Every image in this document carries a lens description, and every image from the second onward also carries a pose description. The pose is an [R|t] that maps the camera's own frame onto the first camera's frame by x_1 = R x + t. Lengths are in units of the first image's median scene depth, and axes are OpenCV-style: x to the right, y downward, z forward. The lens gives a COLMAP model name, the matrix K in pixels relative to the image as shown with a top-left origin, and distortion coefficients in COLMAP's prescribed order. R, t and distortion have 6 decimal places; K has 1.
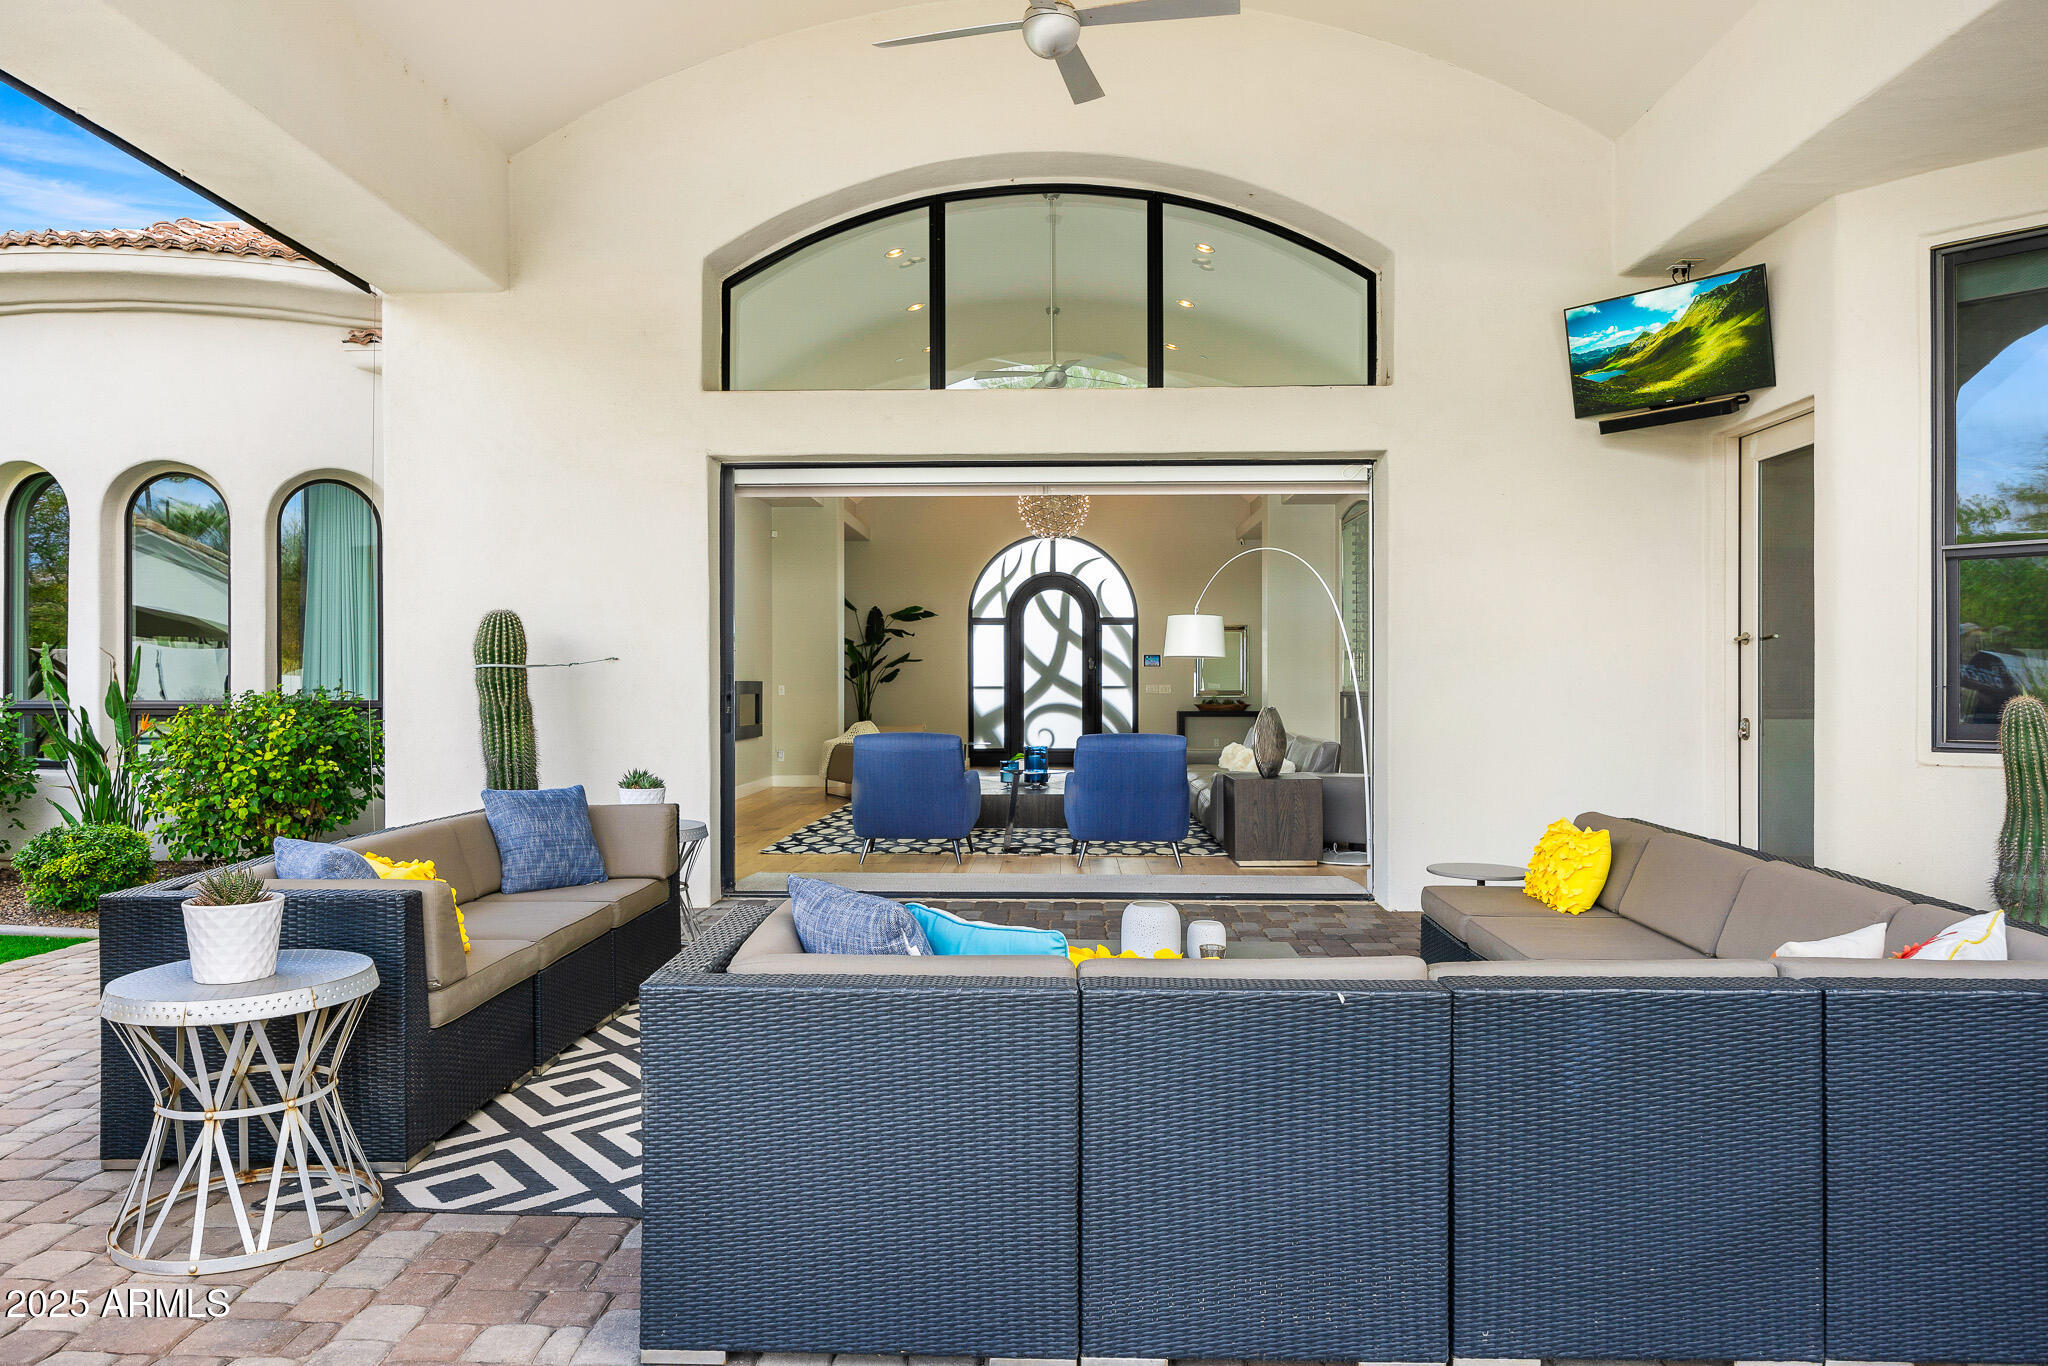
lens RADIAL K [[1357.4, 0, 1024.0], [0, 1357.4, 683.0], [0, 0, 1]] dist [-0.031659, 0.039393]
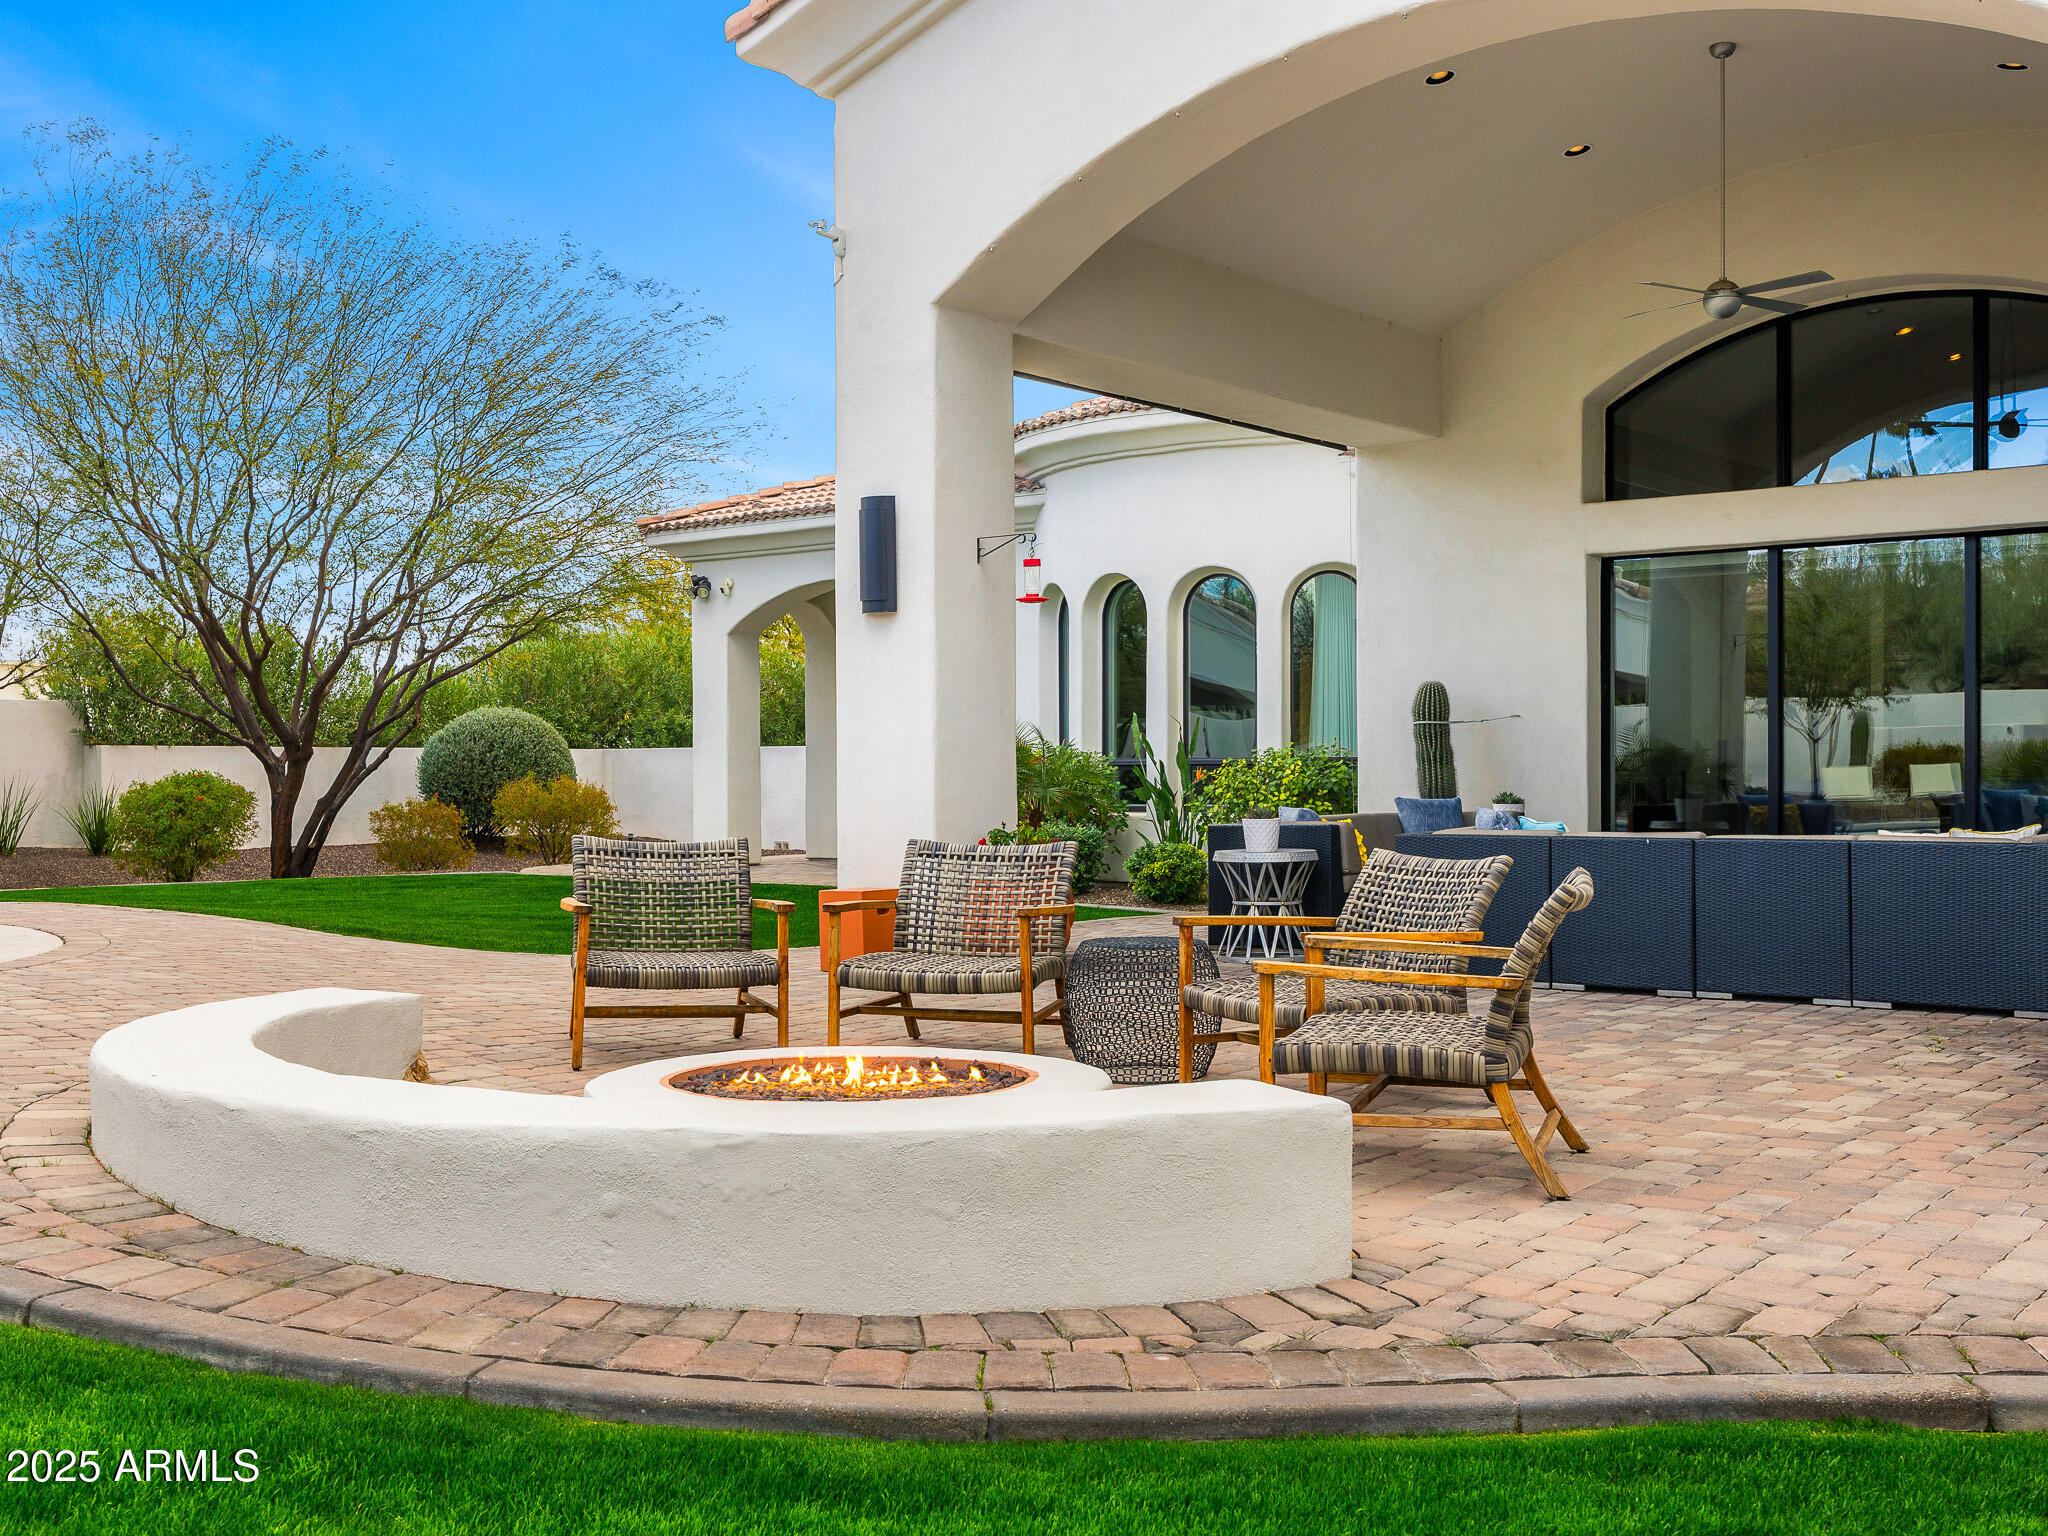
lens RADIAL K [[2184.9, 0, 1024.0], [0, 2184.9, 768.0], [0, 0, 1]] dist [-0.001377, -0.003702]
pose [[0.804651, -0.002099, -0.593745, 0.532715], [0.001613, 0.999998, -0.001349, 0.032076], [0.593746, 0.000128, 0.804652, -0.916400]]
